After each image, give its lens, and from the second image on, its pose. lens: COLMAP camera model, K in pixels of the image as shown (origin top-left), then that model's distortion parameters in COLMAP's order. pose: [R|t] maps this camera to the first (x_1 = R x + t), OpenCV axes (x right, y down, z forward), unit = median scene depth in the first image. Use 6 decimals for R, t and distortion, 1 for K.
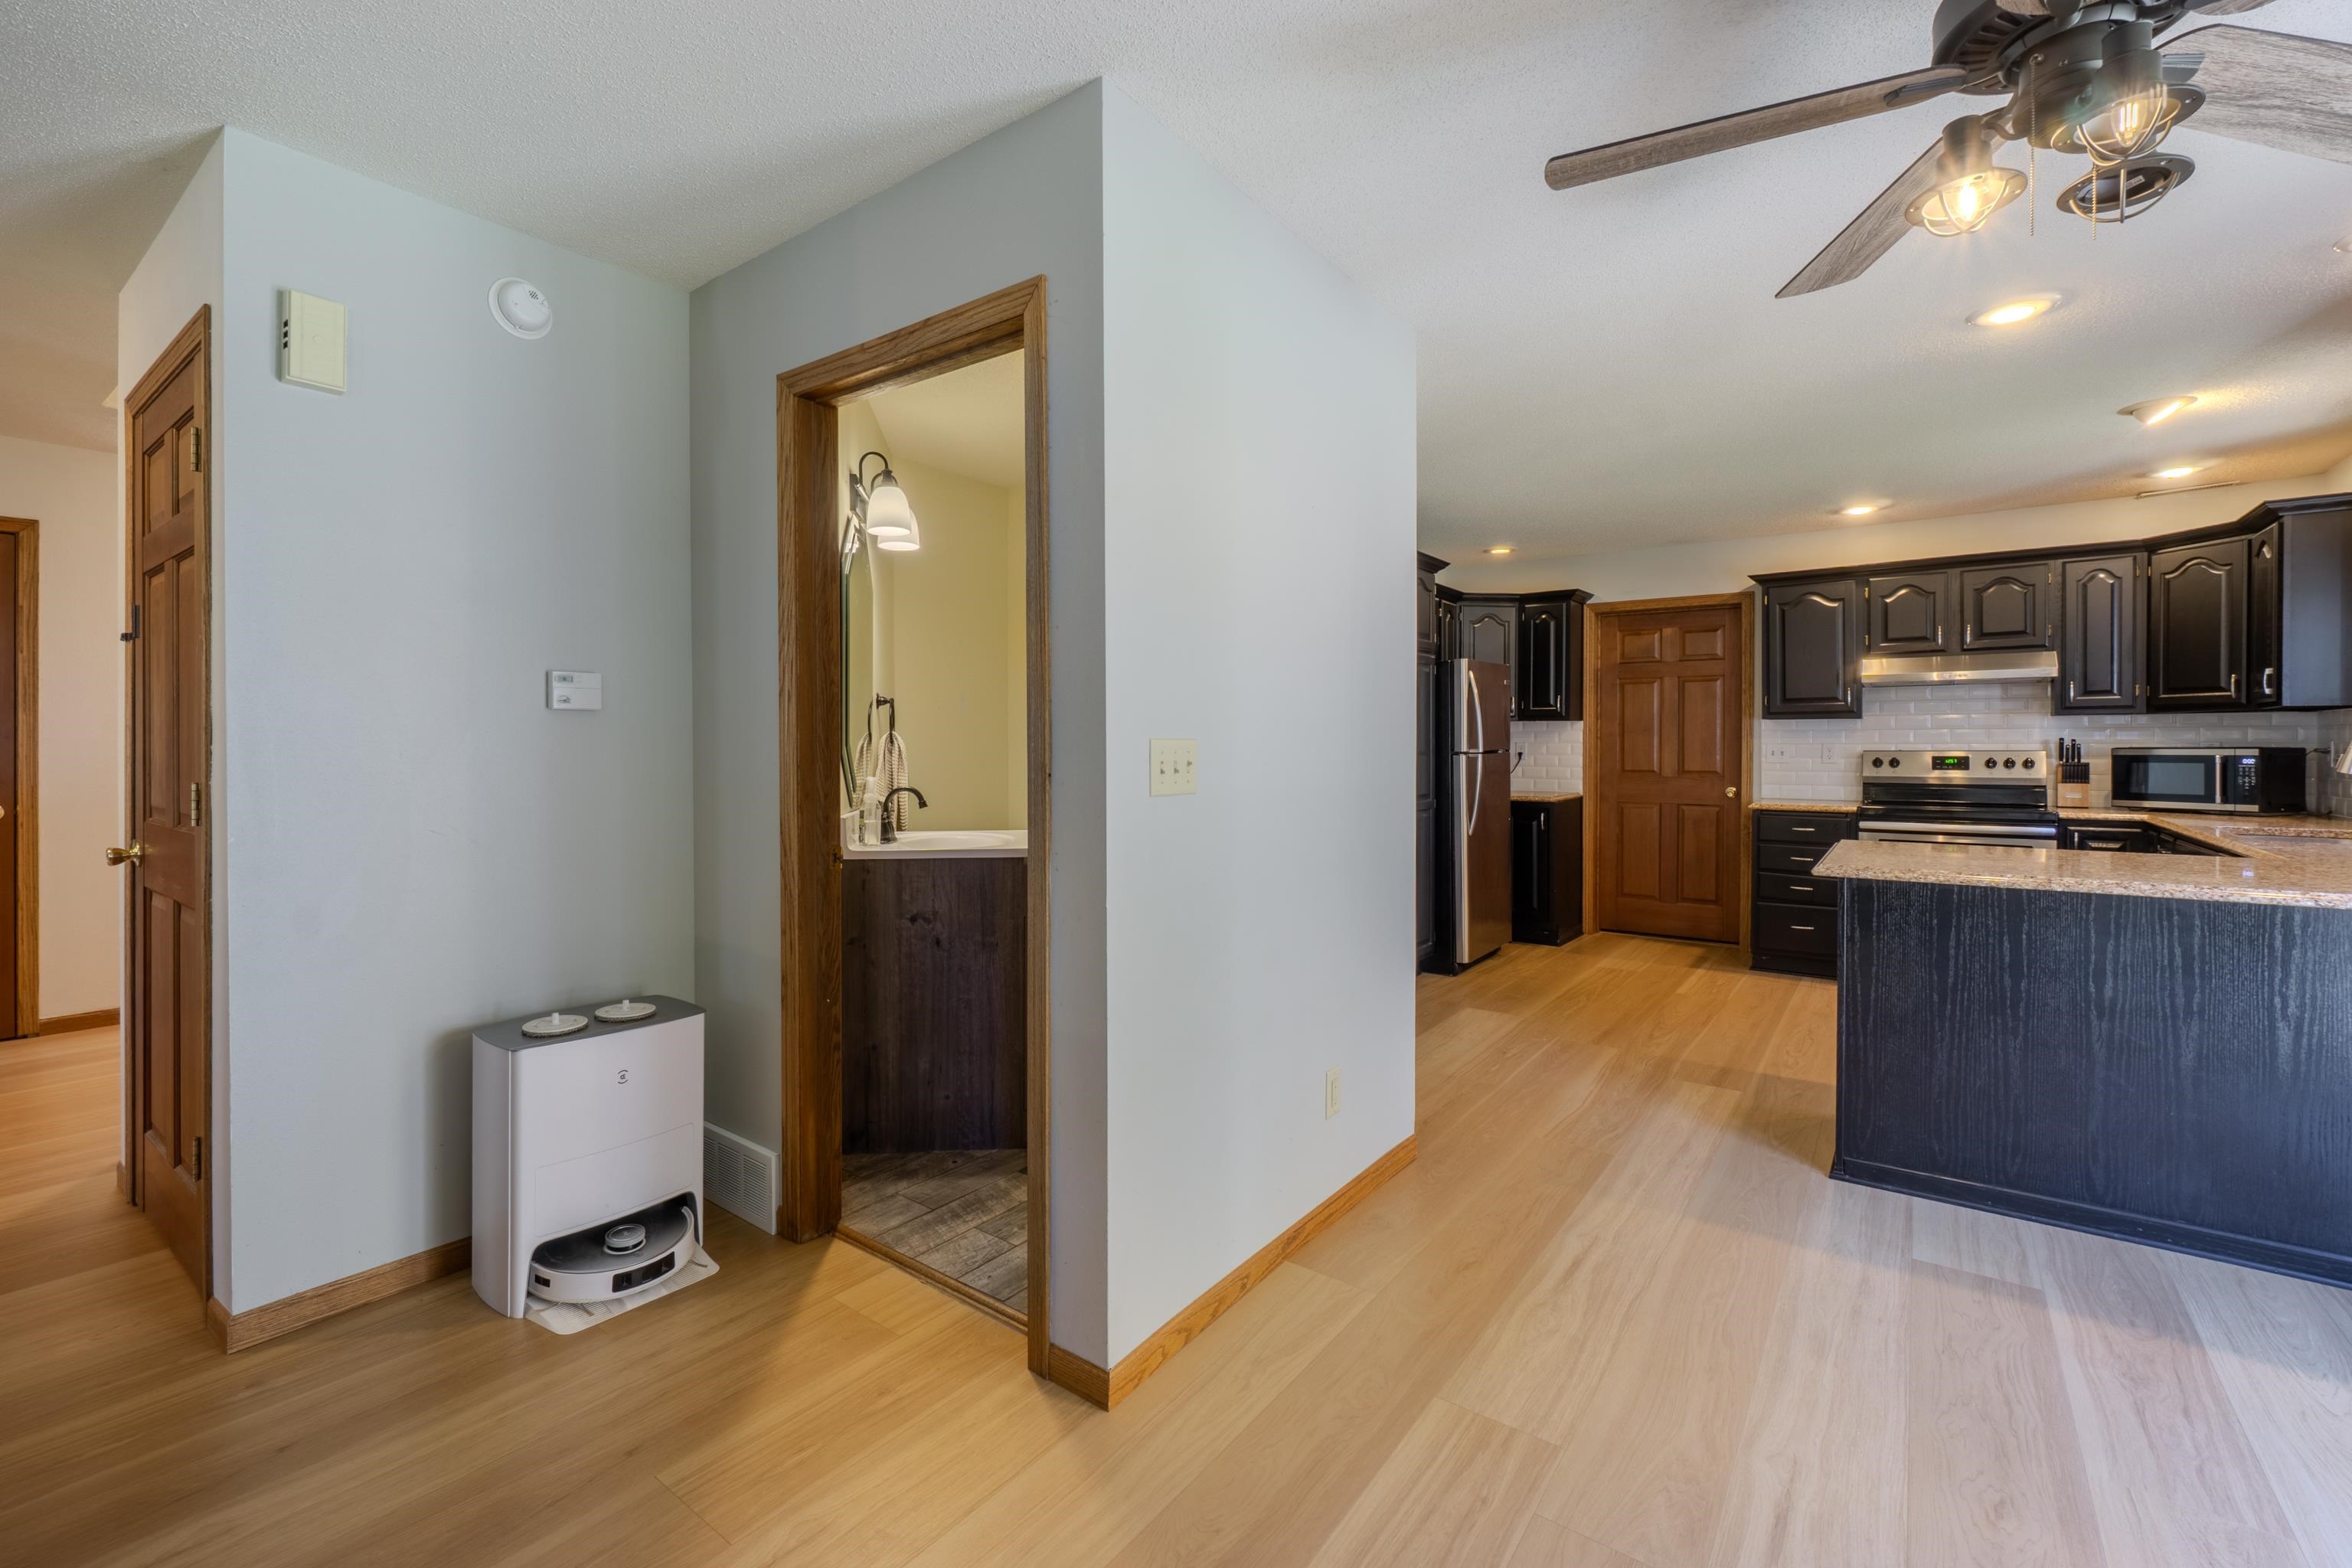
lens RADIAL K [[1010.7, 0, 1130.8], [0, 1010.7, 746.3], [0, 0, 1]] dist [-0.009851, 0.001854]
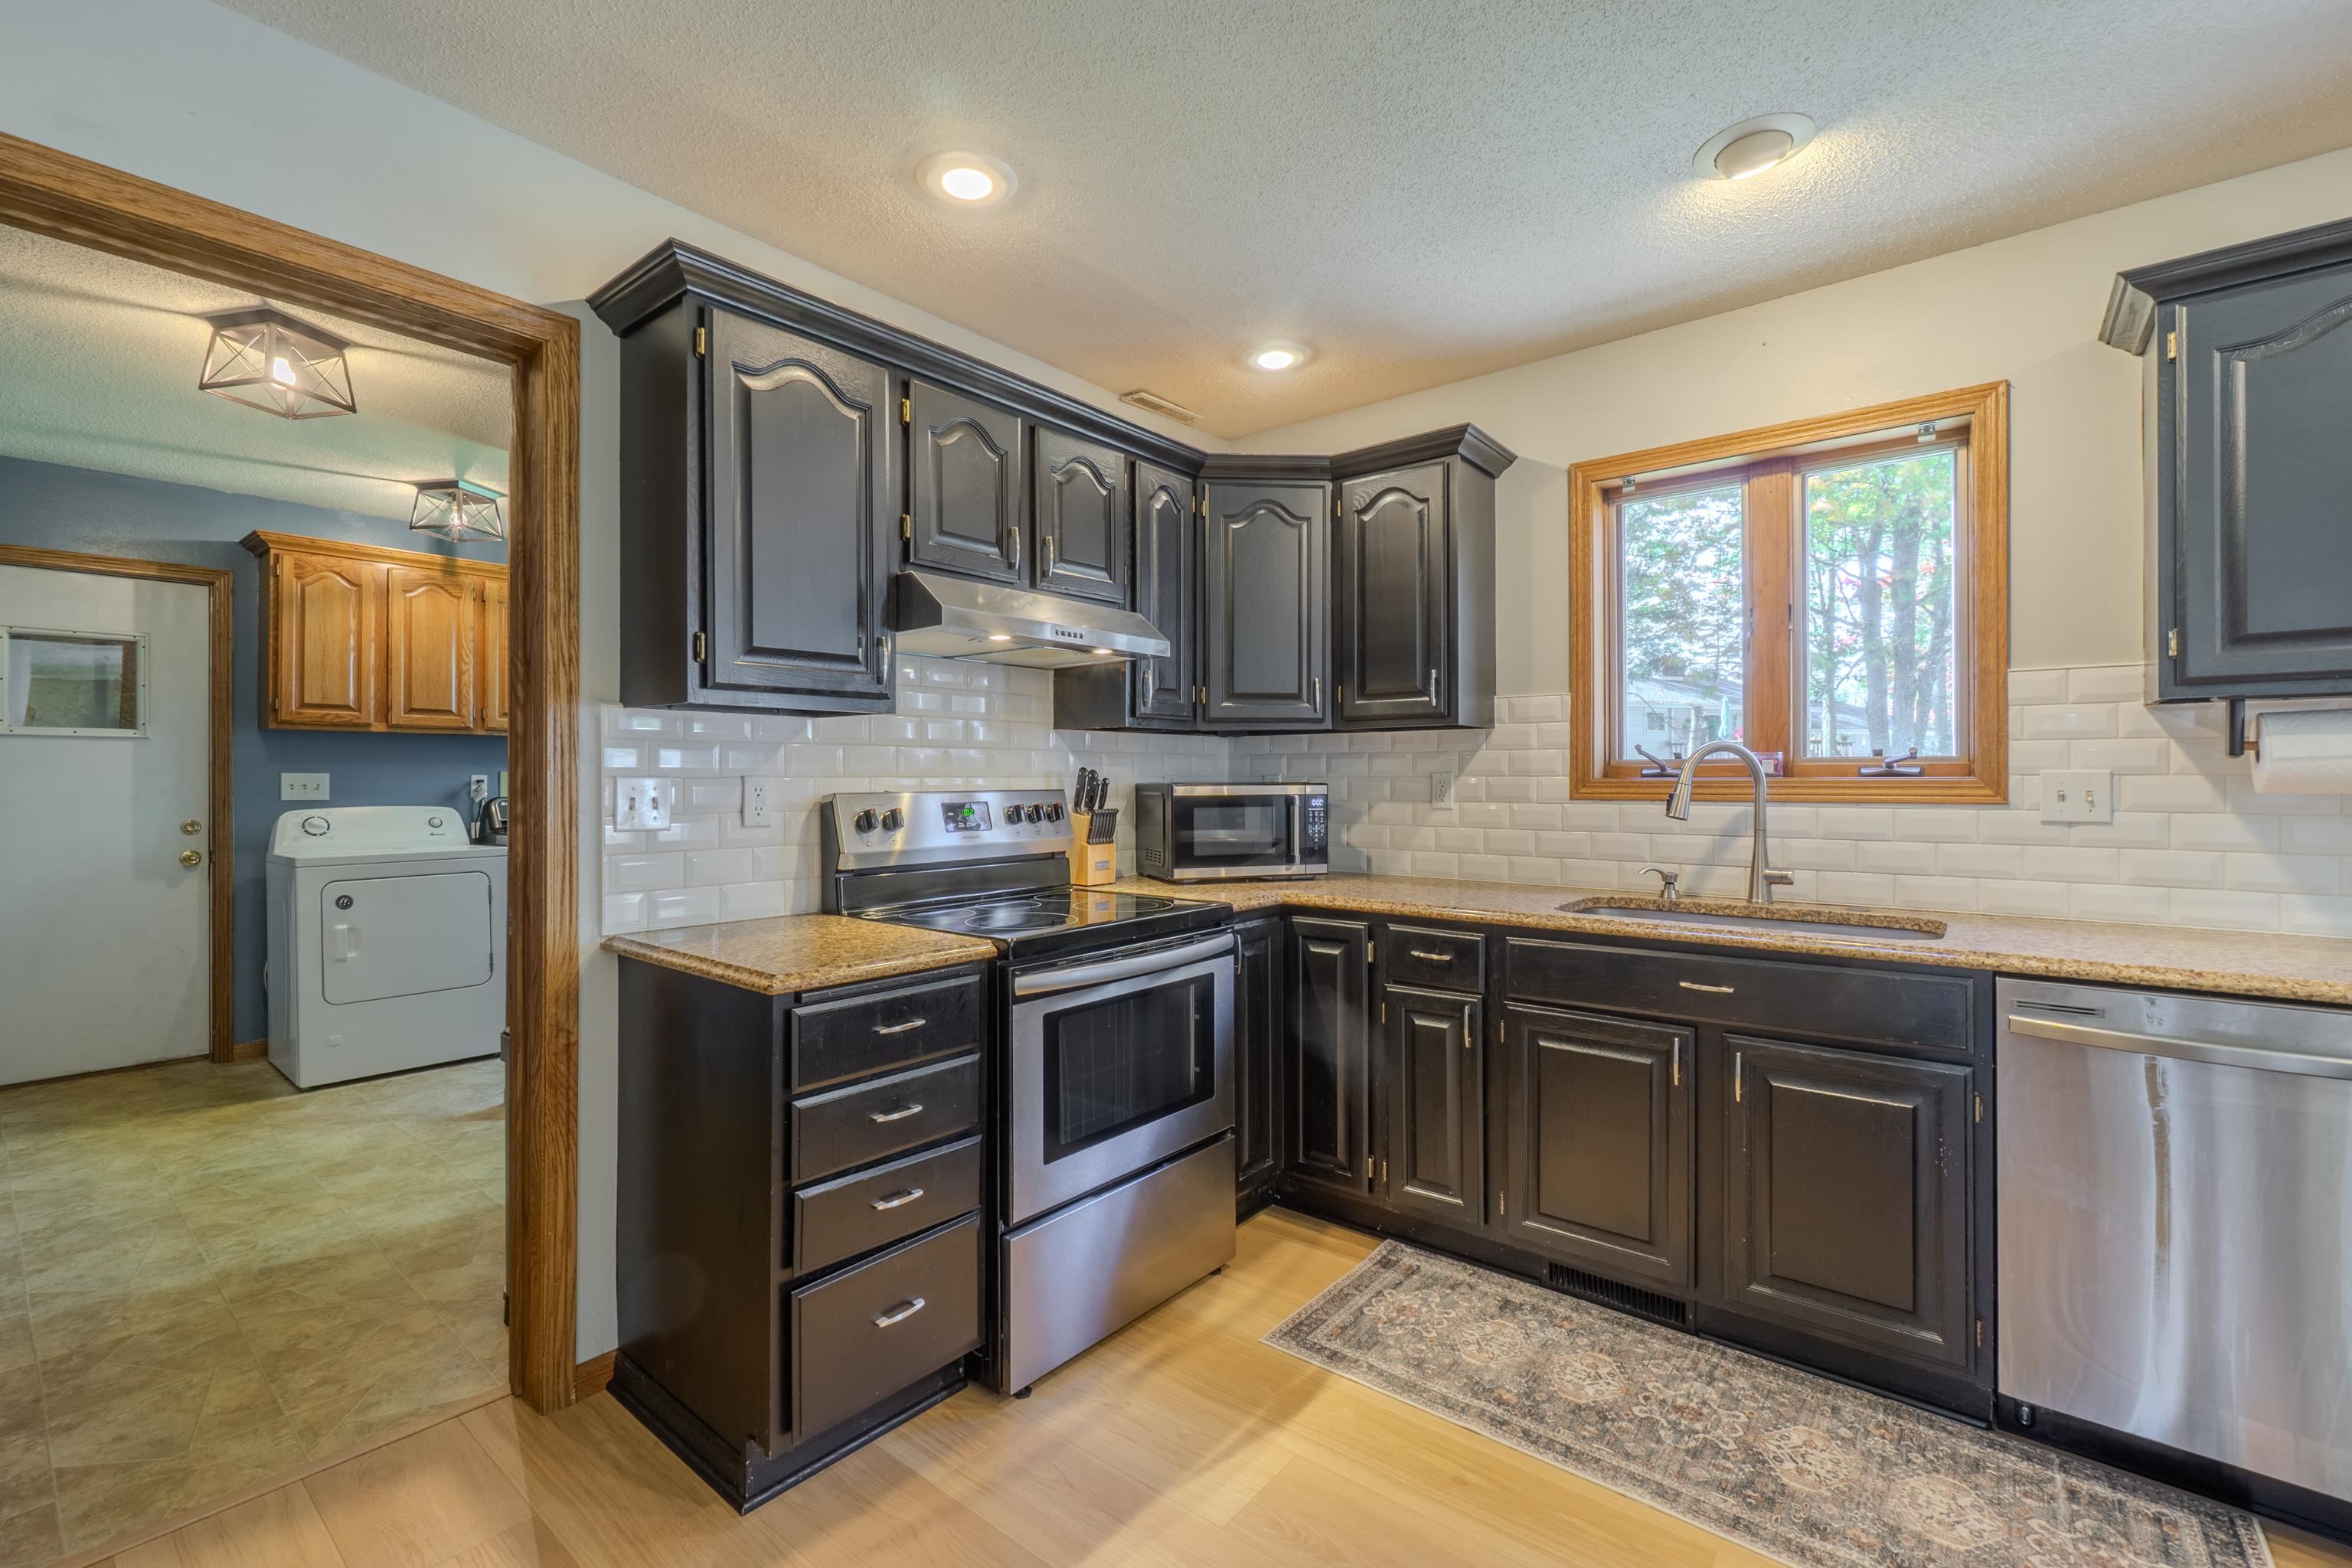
lens RADIAL K [[1010.7, 0, 1124.4], [0, 1010.7, 783.3], [0, 0, 1]] dist [-0.009851, 0.001854]
pose [[0.034257, -0.005232, 0.999399, 0.351009], [0.001933, 0.999985, 0.005169, -0.002198], [-0.999411, 0.001755, 0.034267, 0.977629]]
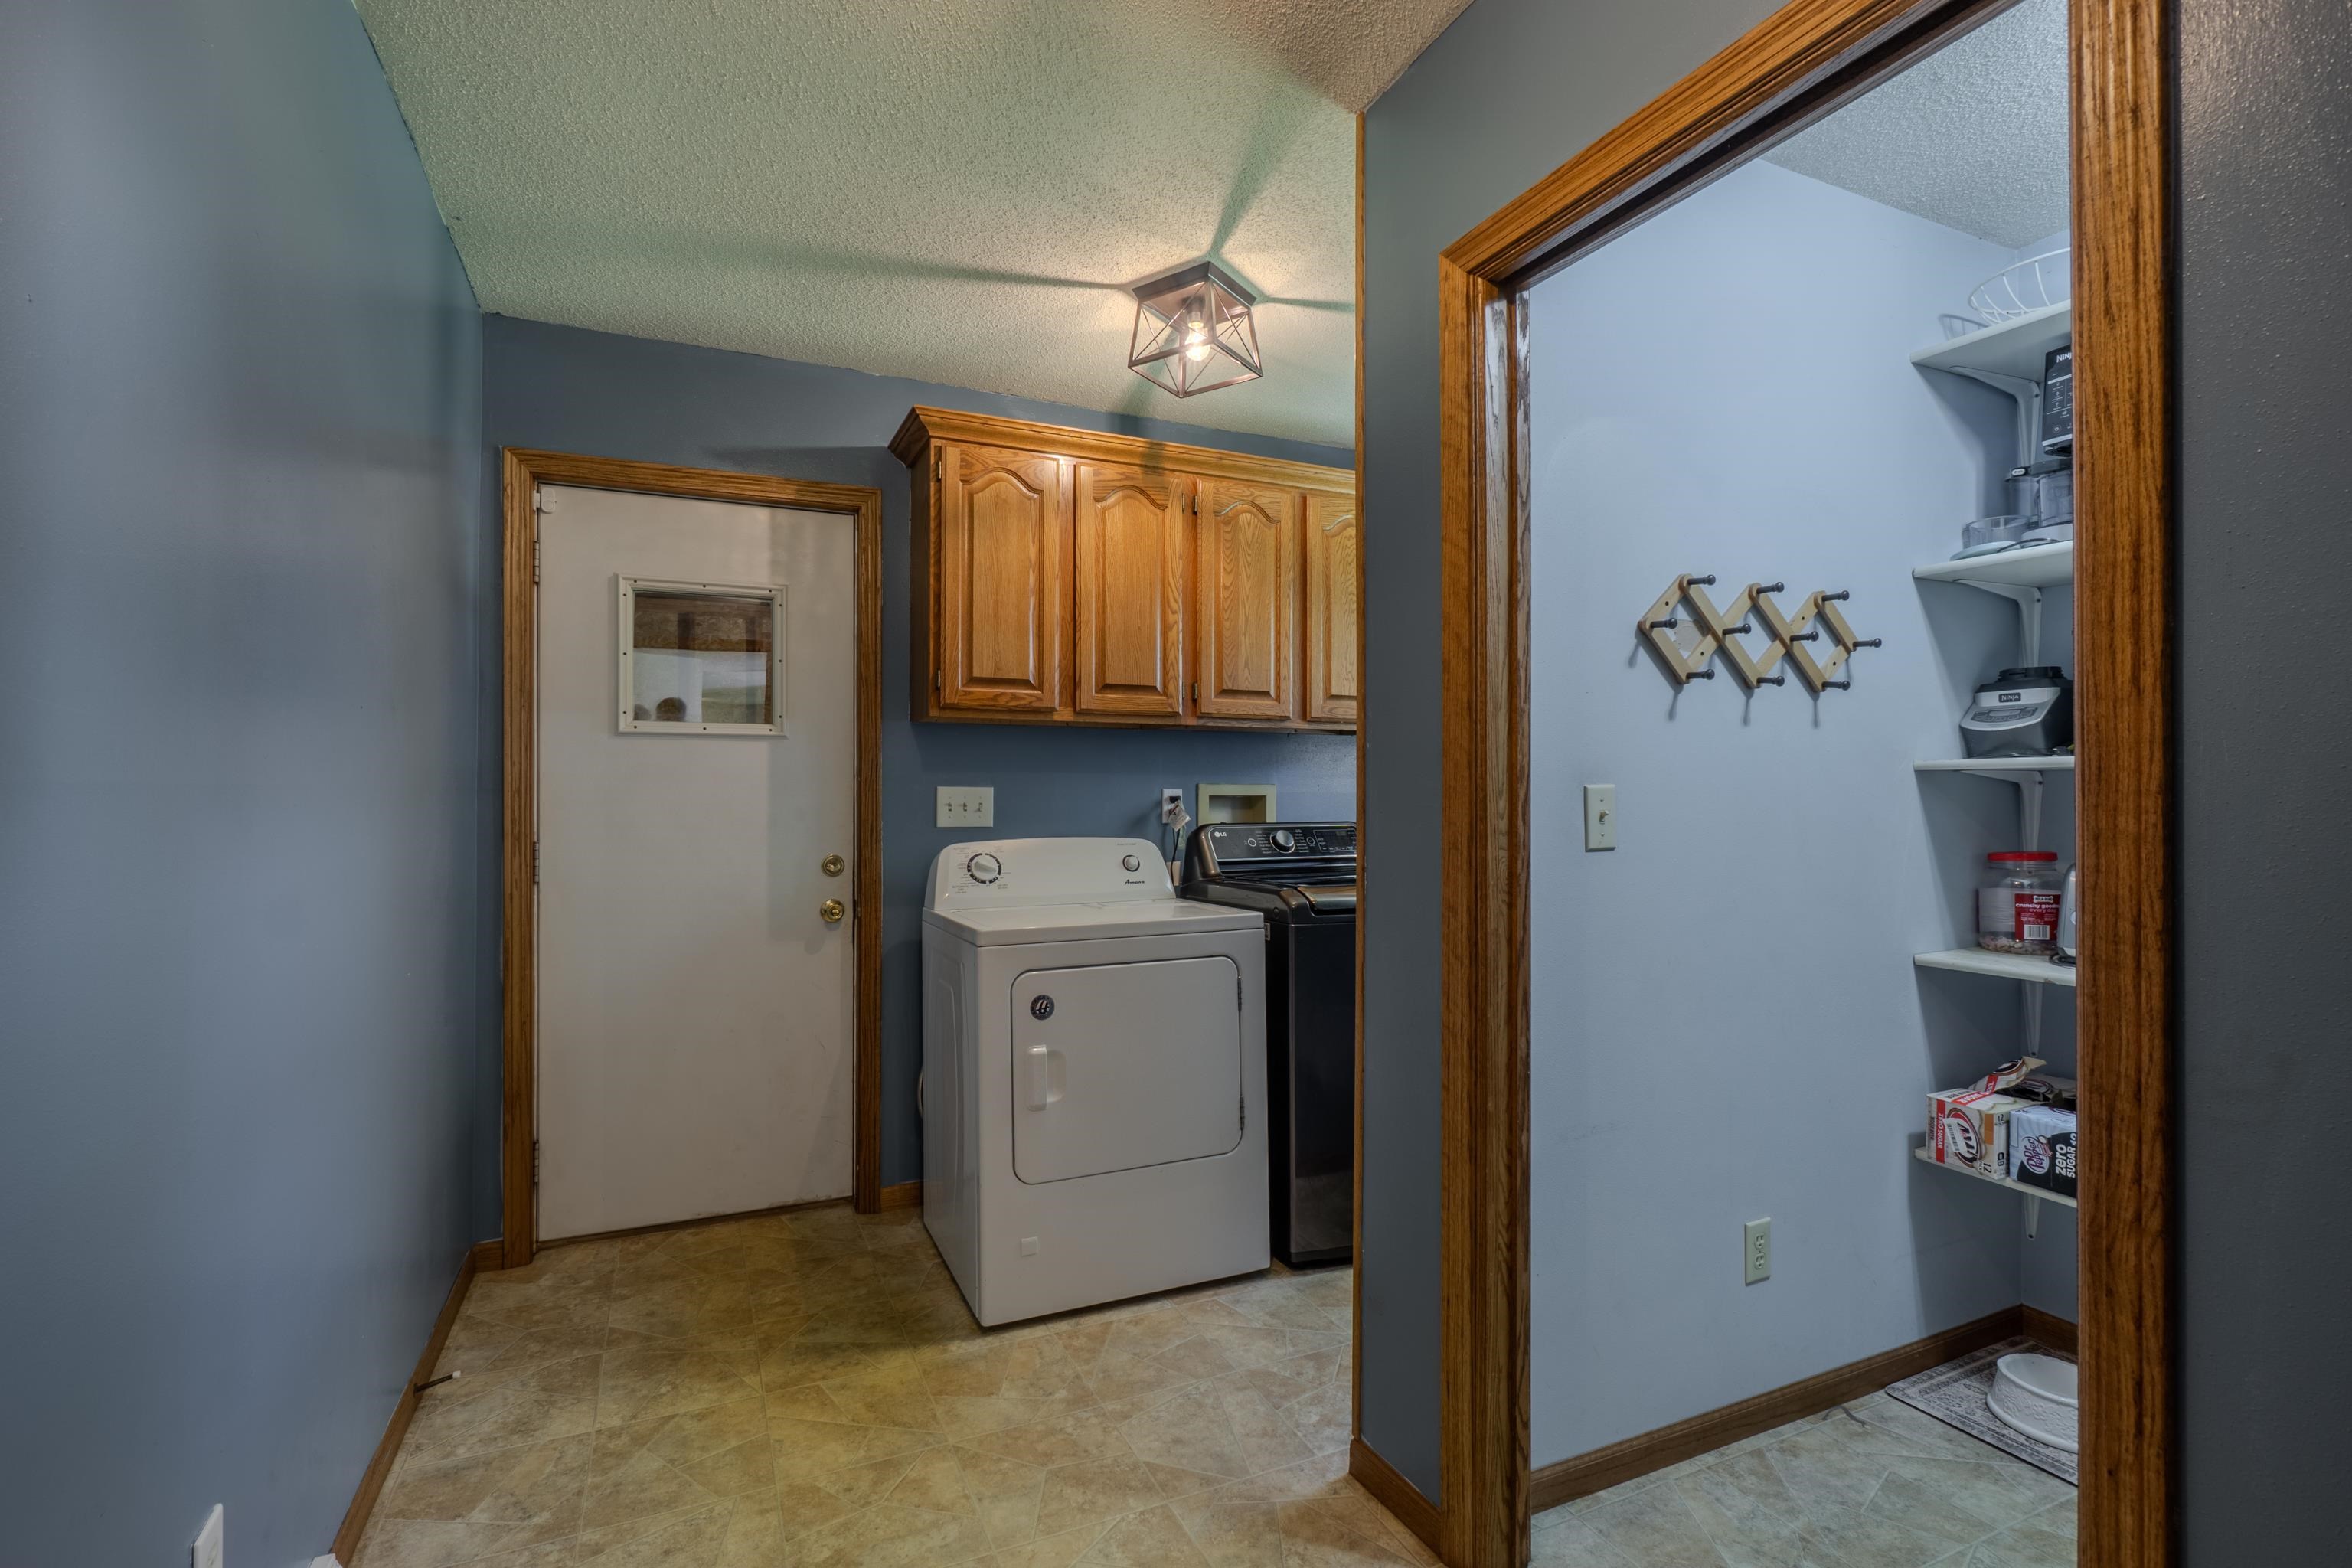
lens RADIAL K [[1010.7, 0, 1149.4], [0, 1010.7, 793.7], [0, 0, 1]] dist [-0.009851, 0.001854]
pose [[0.451004, 0.000746, 0.892522, 0.734266], [0.003482, 0.999991, -0.002596, -0.002070], [-0.892515, 0.004278, 0.450997, 1.370312]]
